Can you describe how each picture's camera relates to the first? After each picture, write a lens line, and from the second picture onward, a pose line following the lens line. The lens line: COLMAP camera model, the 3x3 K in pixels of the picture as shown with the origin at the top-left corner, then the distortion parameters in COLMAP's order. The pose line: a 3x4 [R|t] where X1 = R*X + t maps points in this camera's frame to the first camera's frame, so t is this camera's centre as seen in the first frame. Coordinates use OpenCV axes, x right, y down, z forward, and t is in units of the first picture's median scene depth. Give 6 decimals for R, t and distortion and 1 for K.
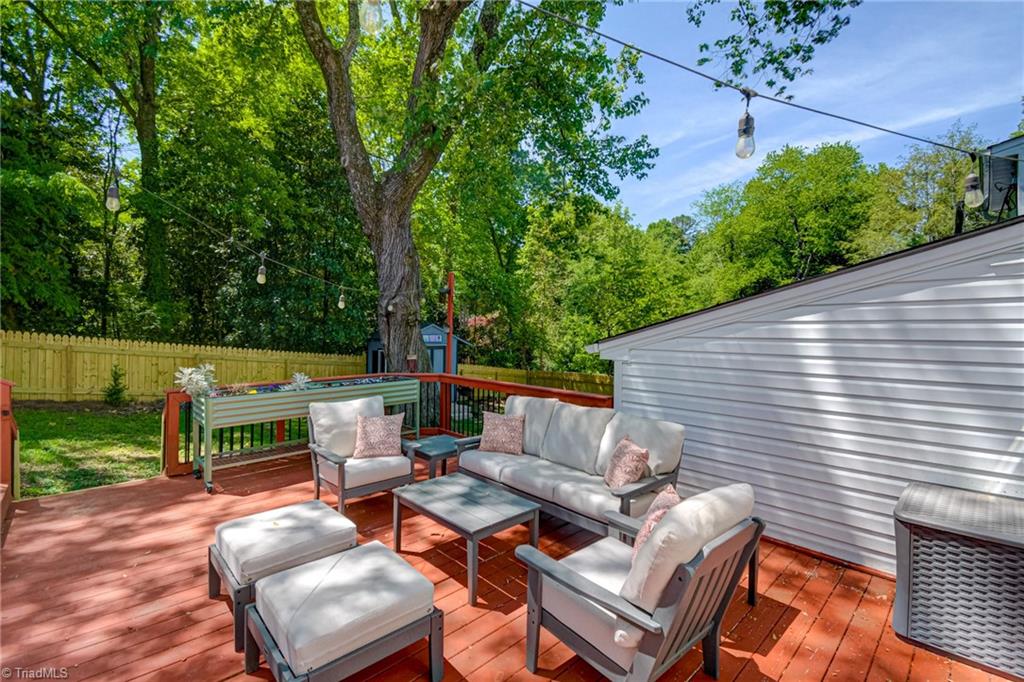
lens RADIAL K [[449.2, 0, 515.8], [0, 449.2, 332.2], [0, 0, 1]] dist [0.003714, -0.010053]
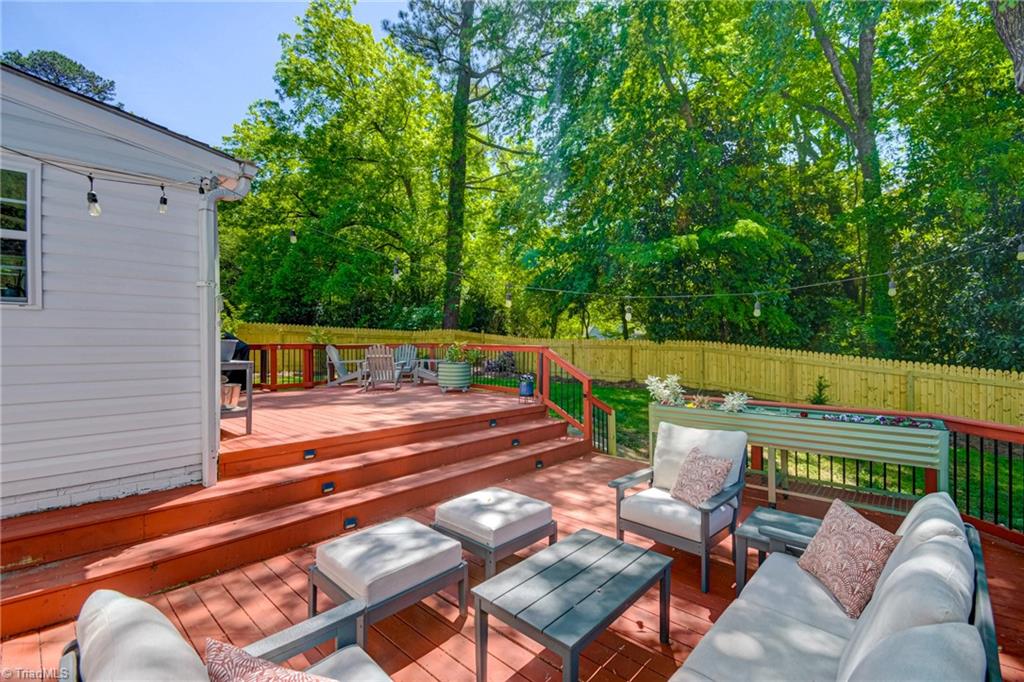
lens RADIAL K [[449.2, 0, 515.8], [0, 449.2, 332.2], [0, 0, 1]] dist [0.003714, -0.010053]
pose [[0.100826, -0.028786, -0.994488, 0.119603], [-0.004145, 0.999561, -0.029353, 0.000428], [0.994895, 0.007082, 0.100663, 0.157788]]
